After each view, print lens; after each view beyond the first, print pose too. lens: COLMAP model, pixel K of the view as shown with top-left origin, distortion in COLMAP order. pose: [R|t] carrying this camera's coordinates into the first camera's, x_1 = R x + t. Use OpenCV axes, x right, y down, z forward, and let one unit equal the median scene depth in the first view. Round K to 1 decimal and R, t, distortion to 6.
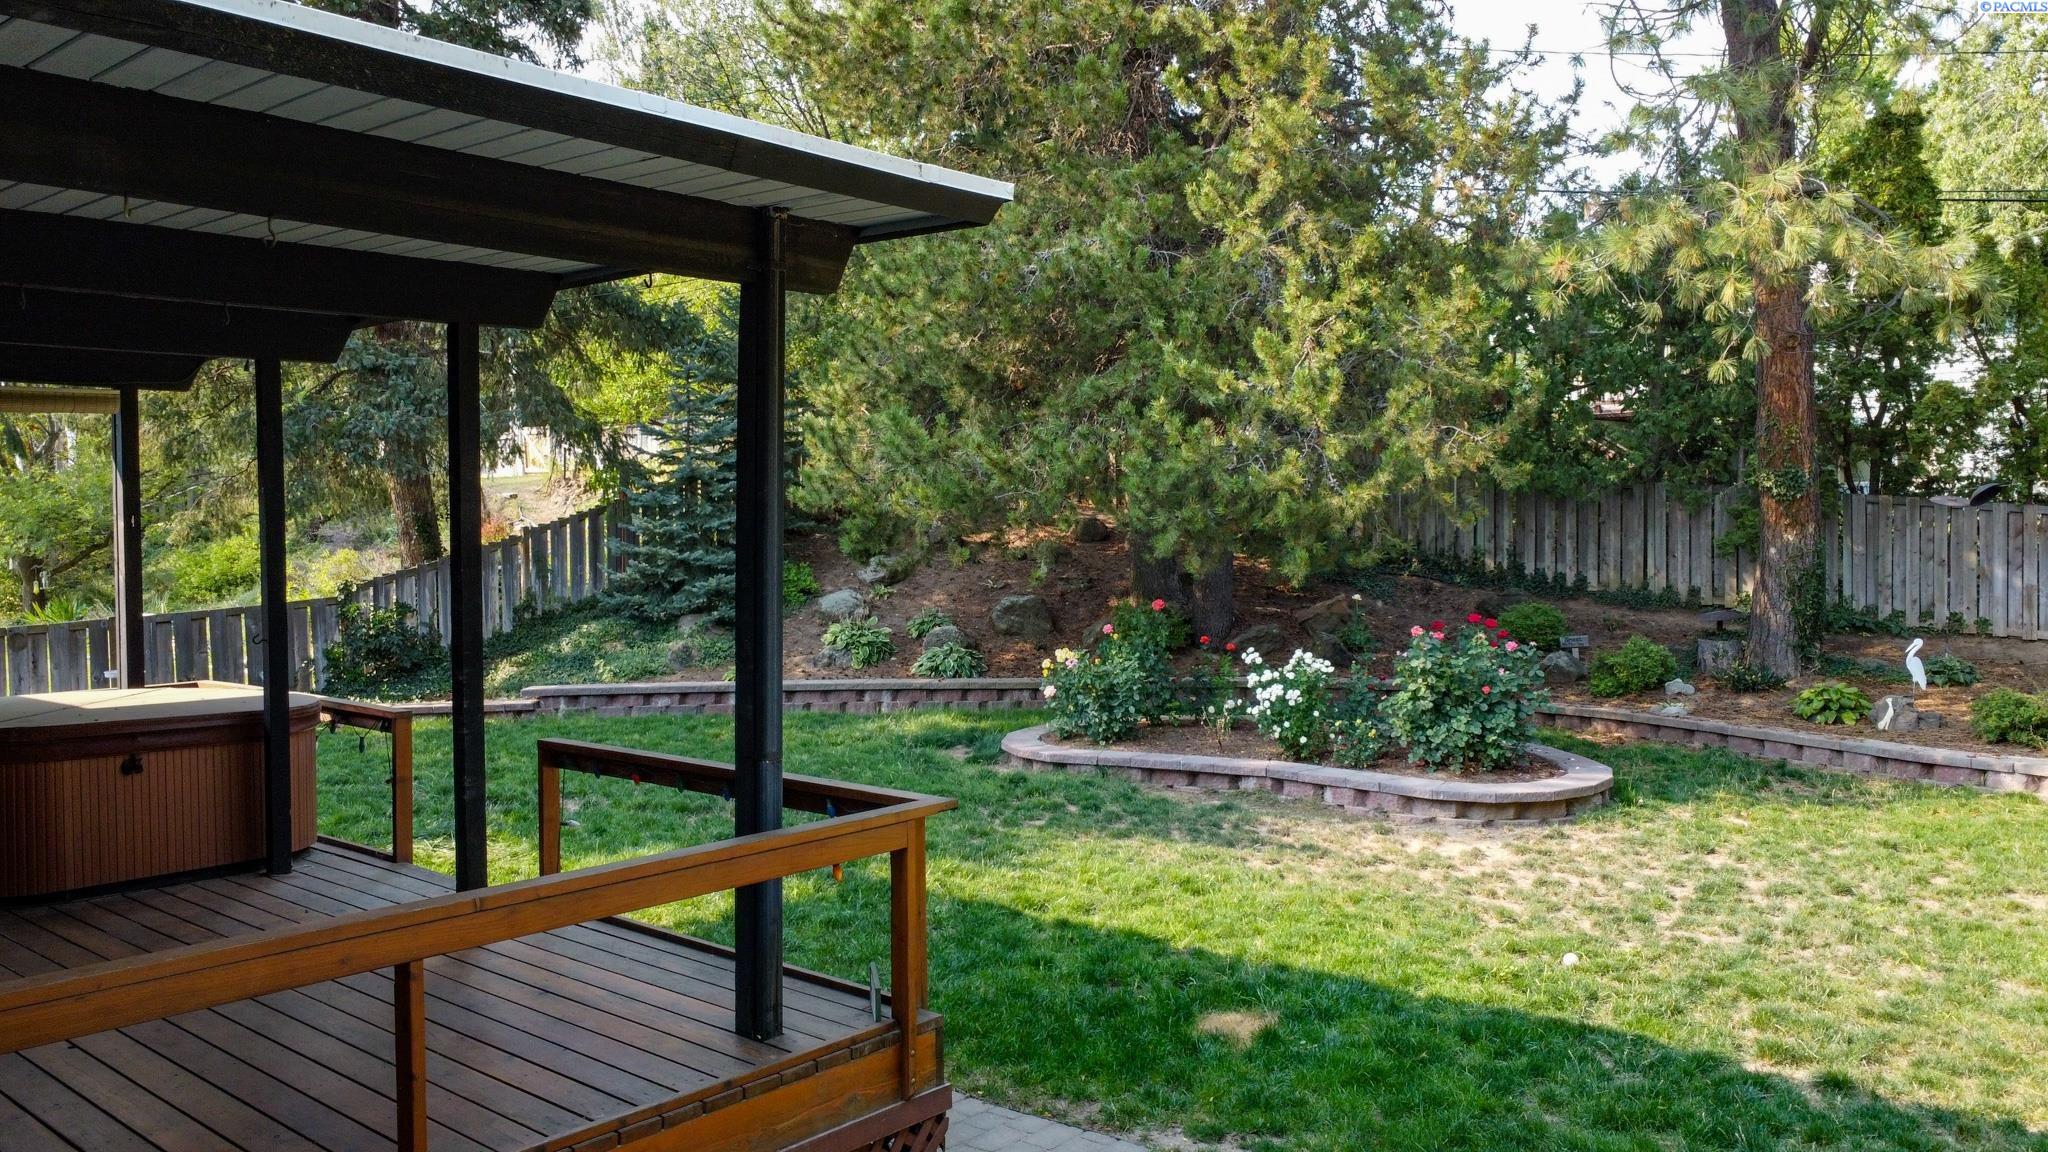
lens RADIAL K [[1541.0, 0, 1035.7], [0, 1541.0, 573.2], [0, 0, 1]] dist [-0.005902, -0.005496]
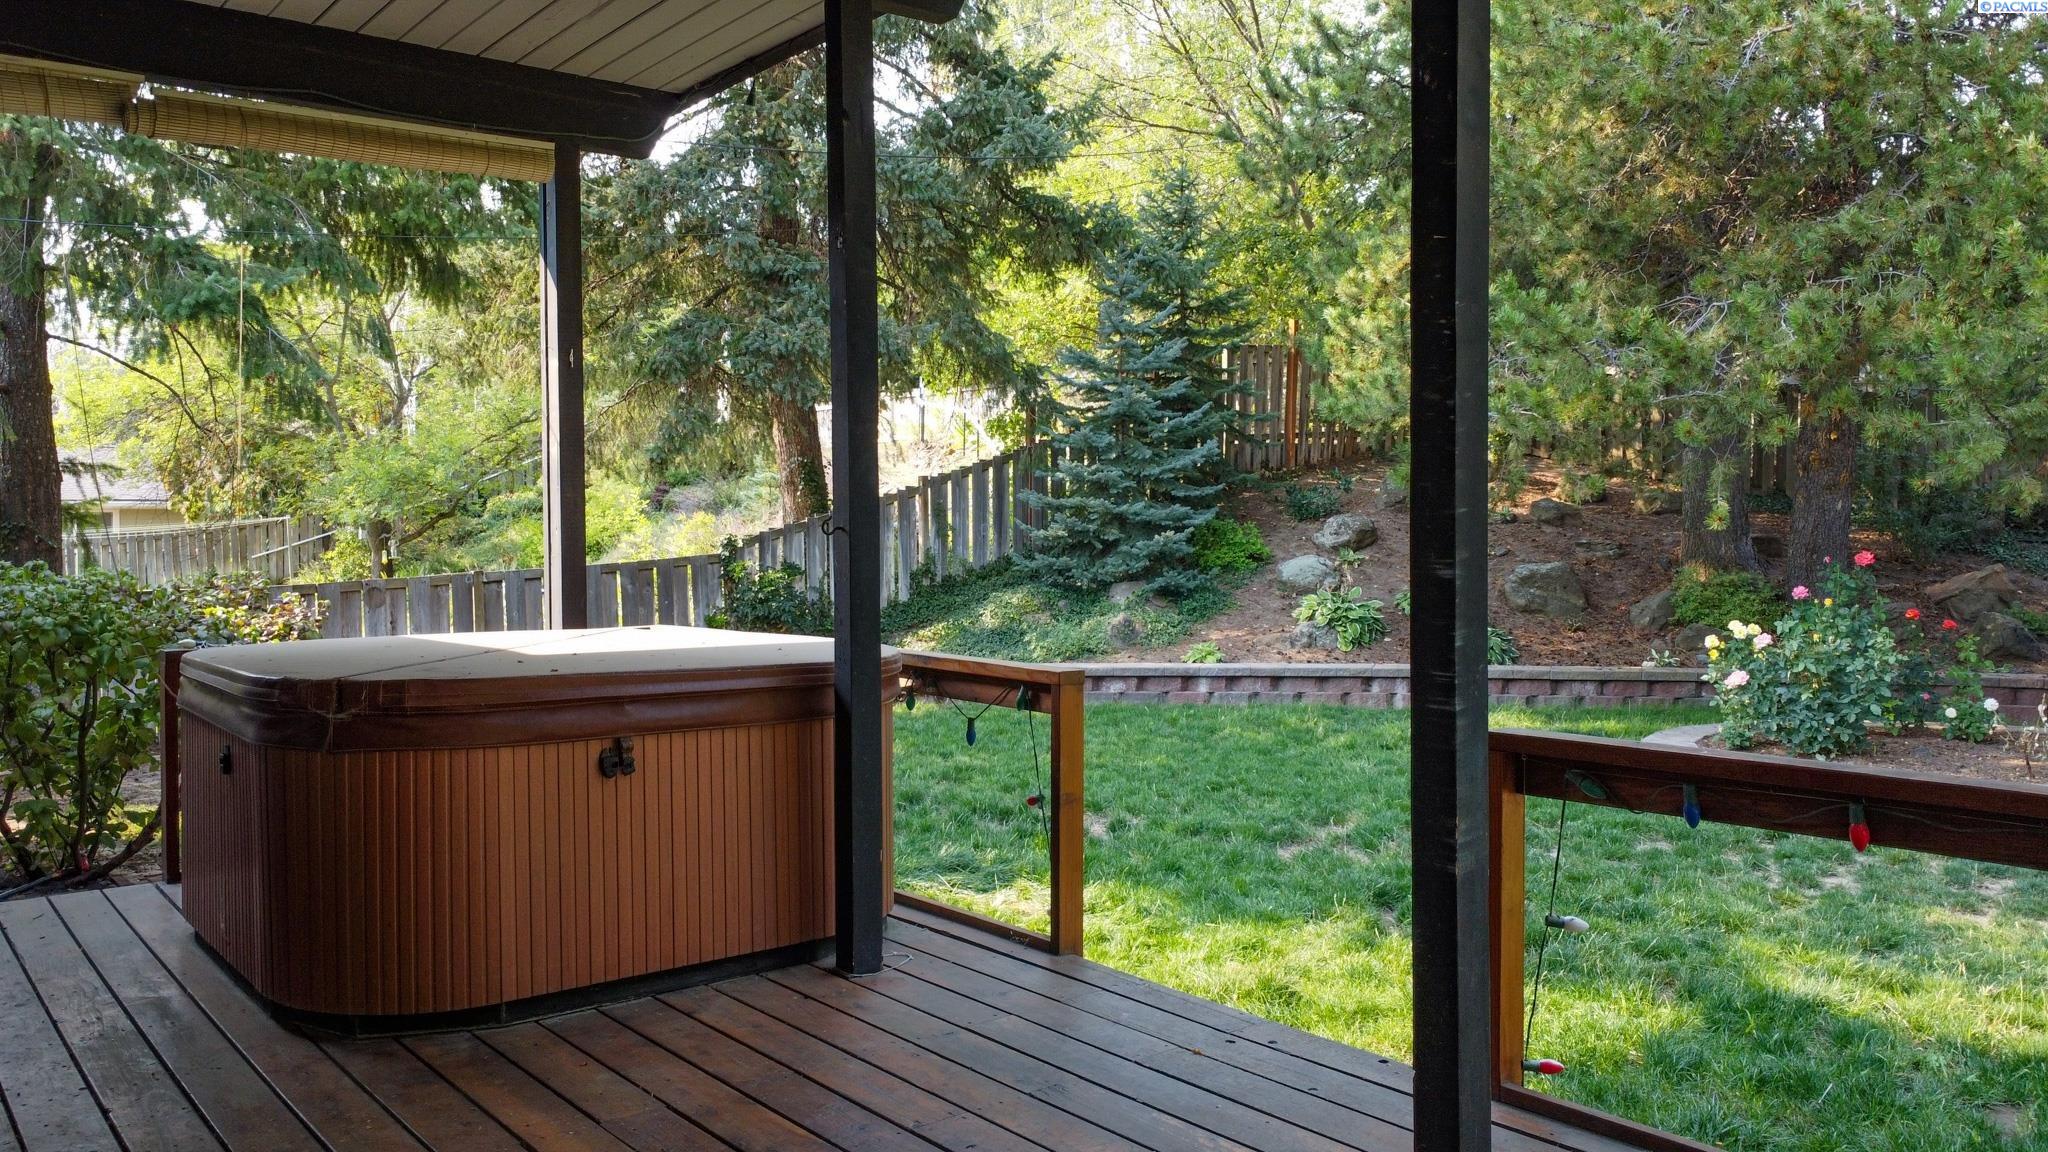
lens RADIAL K [[1541.0, 0, 1013.8], [0, 1541.0, 571.6], [0, 0, 1]] dist [-0.005902, -0.005496]
pose [[0.983225, 0.008660, -0.182189, -0.135590], [-0.008893, 0.999960, -0.000464, 0.022775], [0.182178, 0.002077, 0.983263, 0.192257]]
